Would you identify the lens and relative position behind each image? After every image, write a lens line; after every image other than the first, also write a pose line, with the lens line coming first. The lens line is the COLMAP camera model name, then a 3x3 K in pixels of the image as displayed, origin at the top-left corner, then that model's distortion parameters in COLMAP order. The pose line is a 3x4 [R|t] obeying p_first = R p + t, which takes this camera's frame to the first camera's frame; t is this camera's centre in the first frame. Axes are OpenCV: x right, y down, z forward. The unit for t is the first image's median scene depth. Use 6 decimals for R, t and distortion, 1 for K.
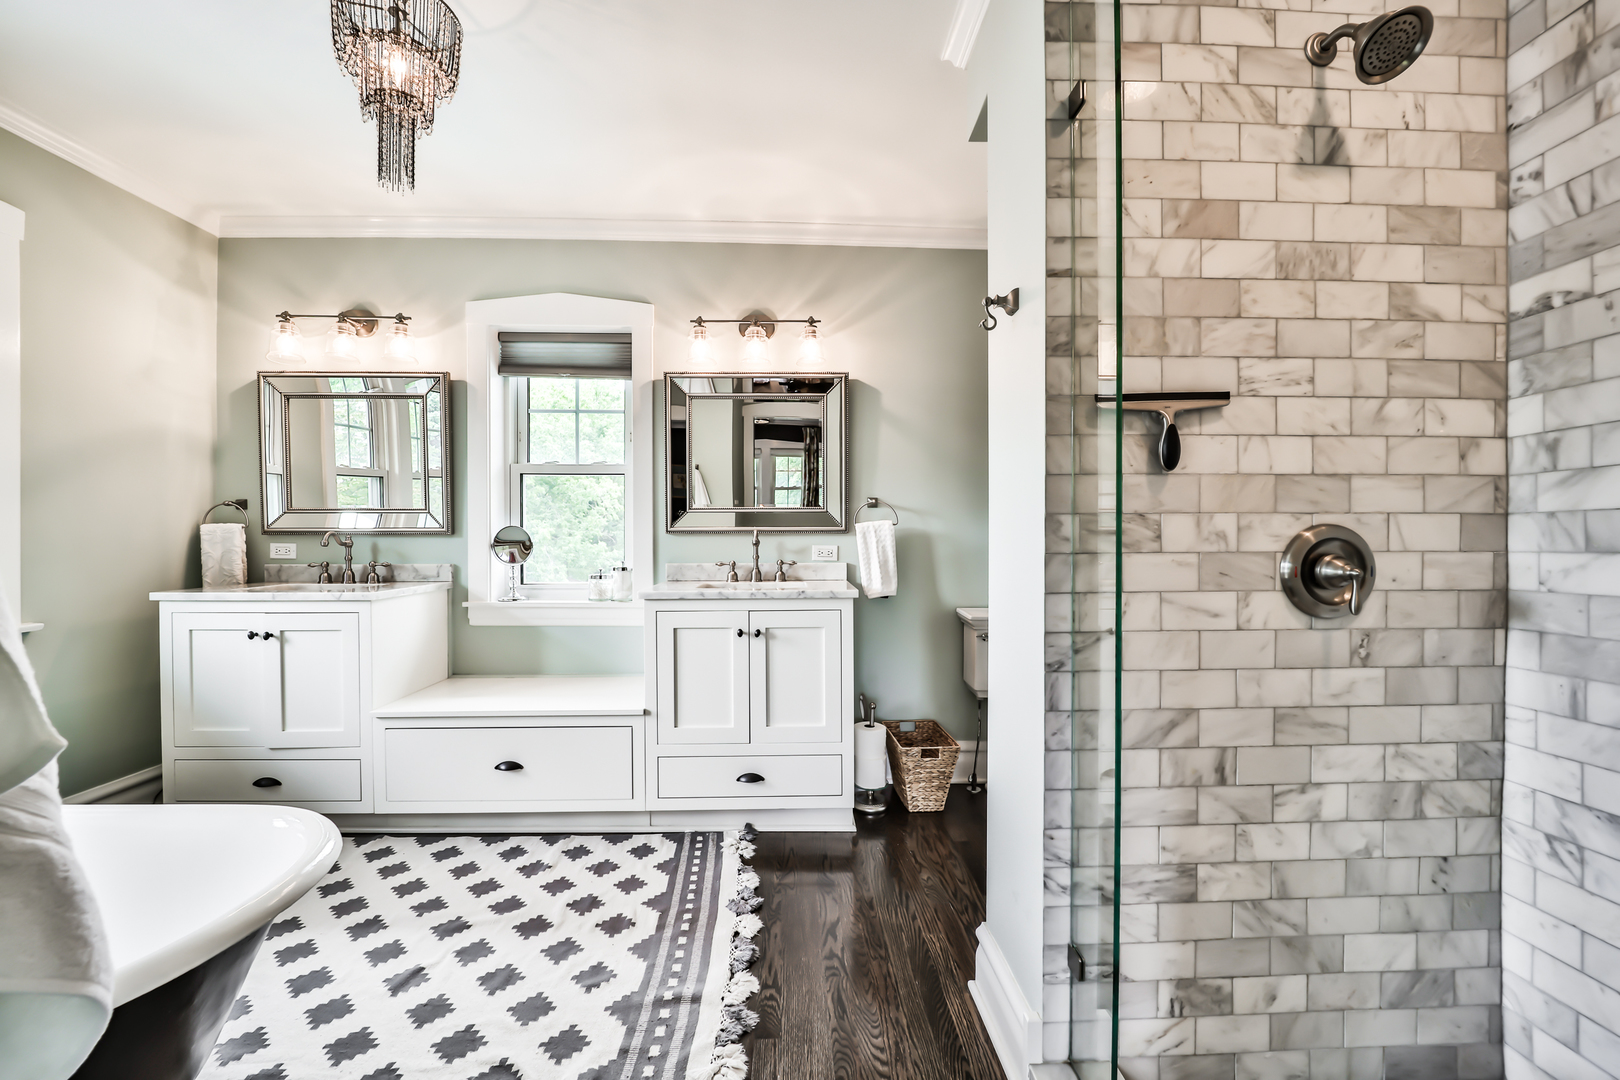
lens RADIAL K [[650.0, 0, 810.0], [0, 650.0, 540.0], [0, 0, 1]] dist [-0.006632, -0.005202]
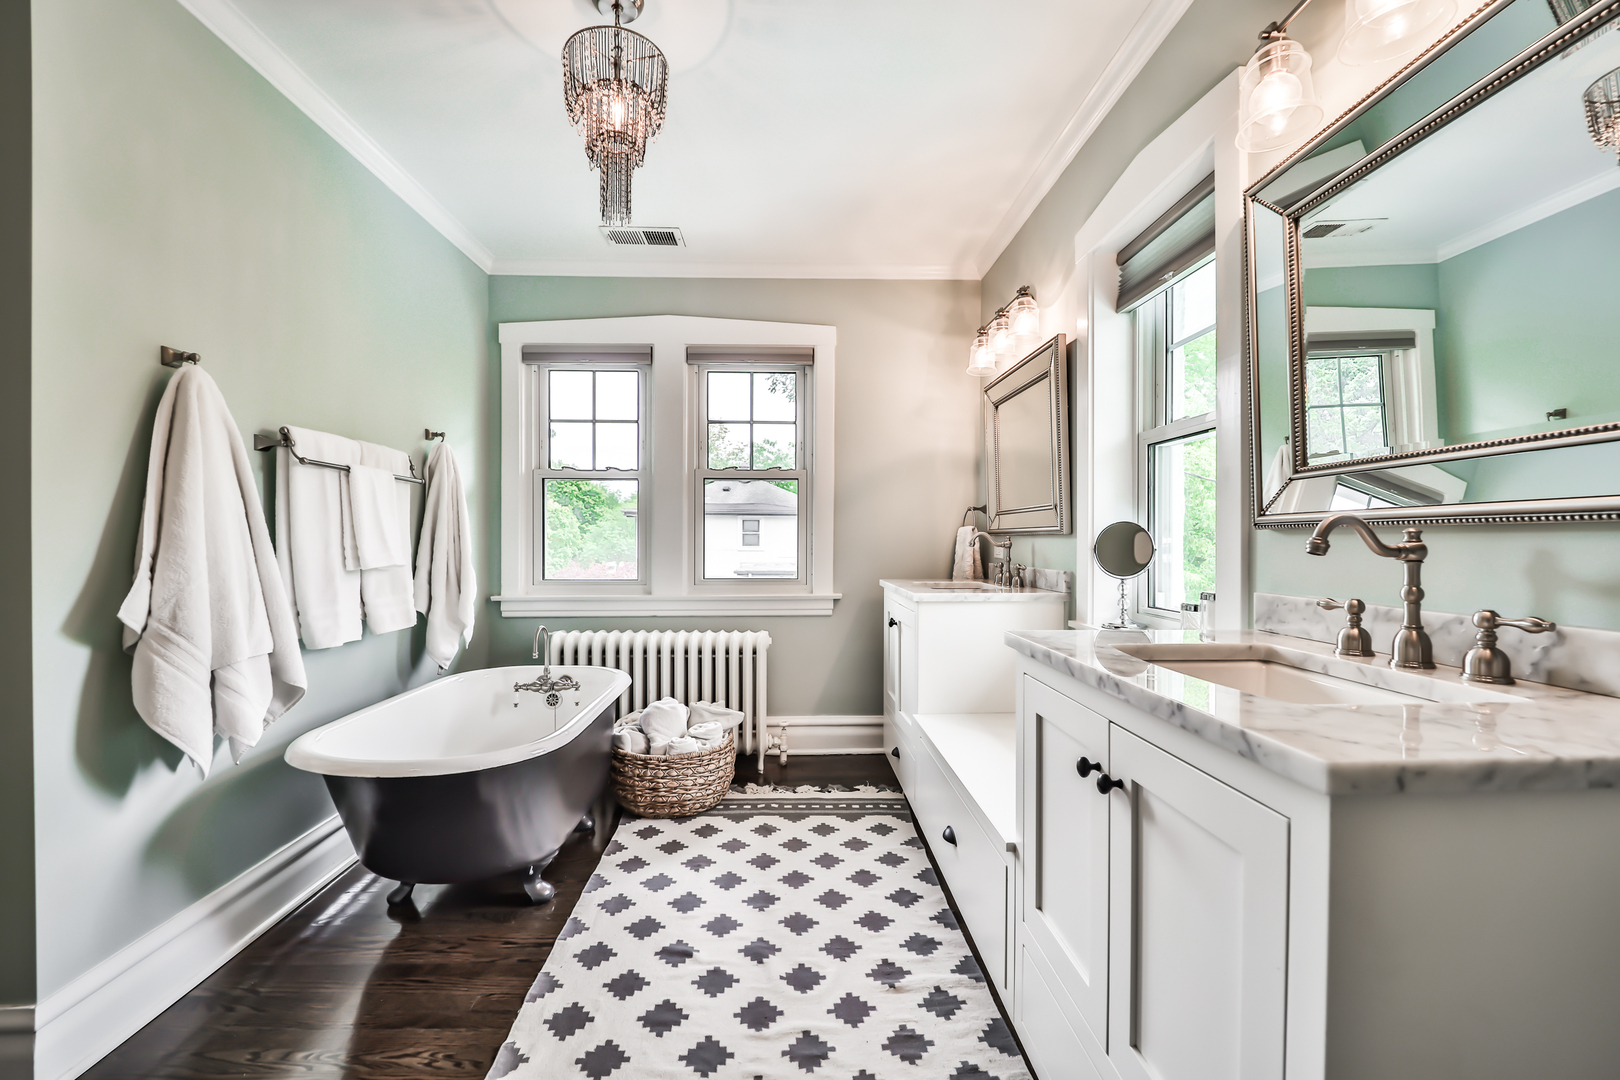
lens RADIAL K [[650.0, 0, 810.0], [0, 650.0, 540.0], [0, 0, 1]] dist [-0.006632, -0.005202]
pose [[0.009241, 0.001674, -0.999956, 0.254800], [-0.008460, 0.999963, 0.001596, 0.000162], [0.999922, 0.008445, 0.009255, 0.696371]]
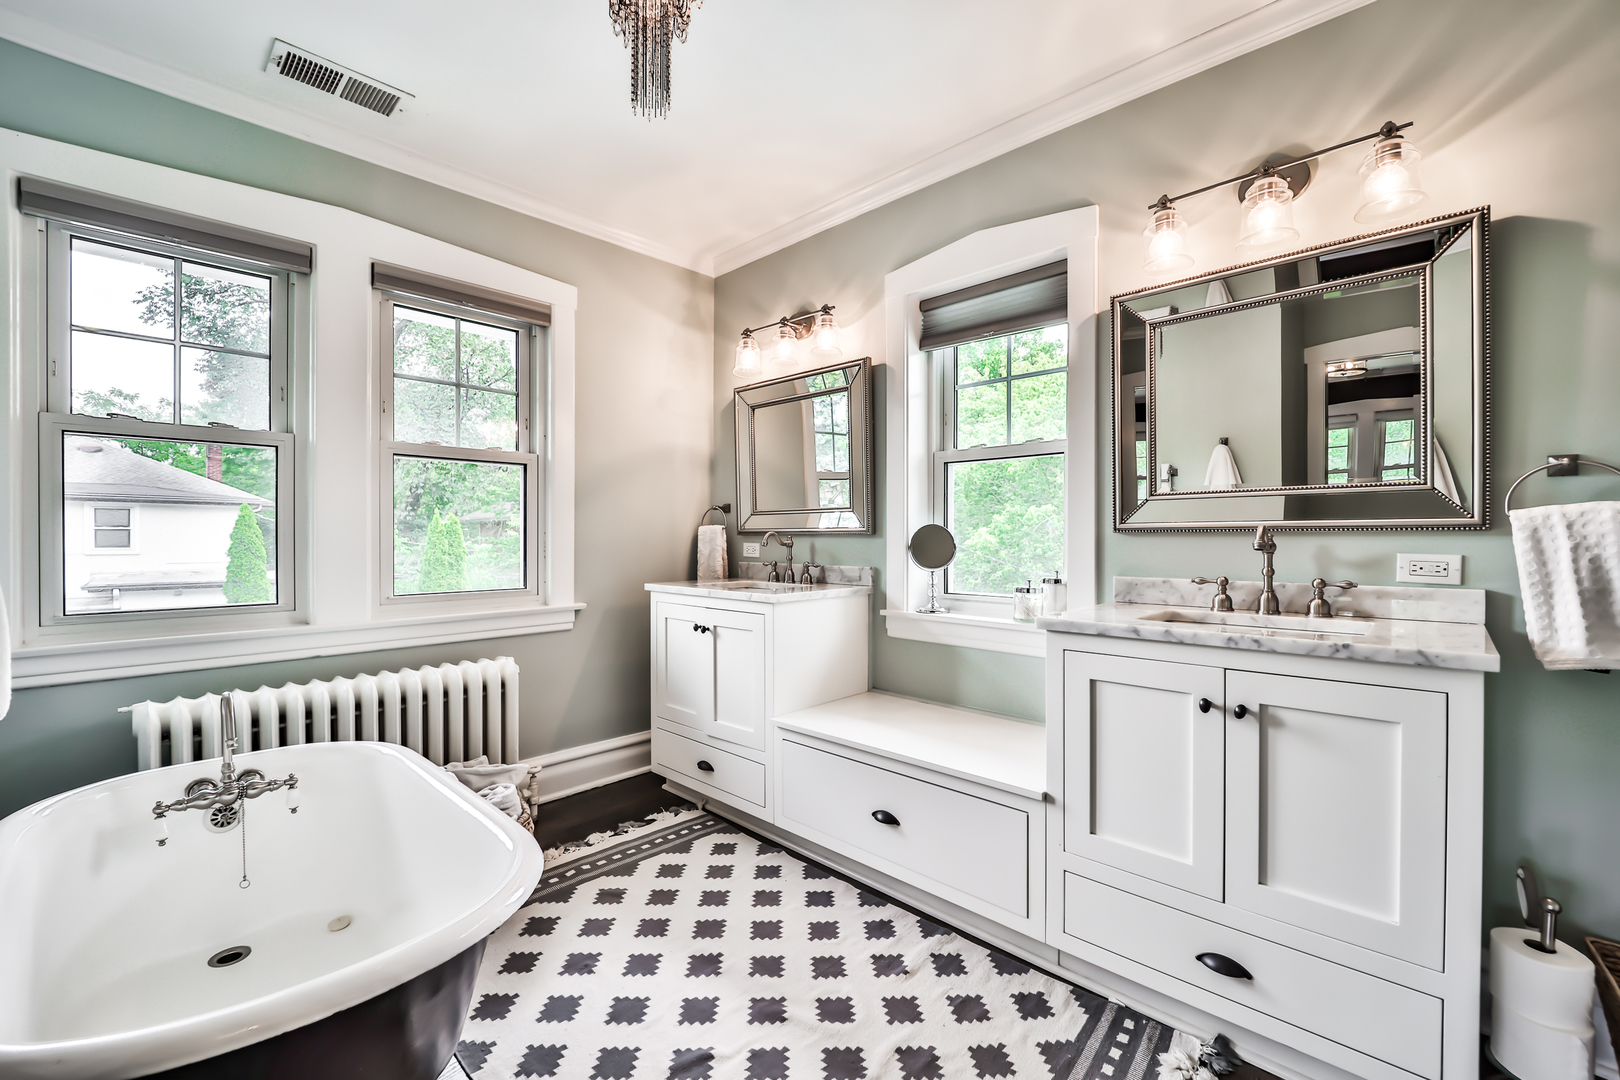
lens RADIAL K [[663.4, 0, 810.7], [0, 663.4, 541.3], [0, 0, 1]] dist [-0.009317, -0.003362]
pose [[0.701129, 0.005126, -0.713016, 0.053037], [-0.004794, 0.999985, 0.002475, -0.000898], [0.713018, 0.001683, 0.701143, 0.293693]]
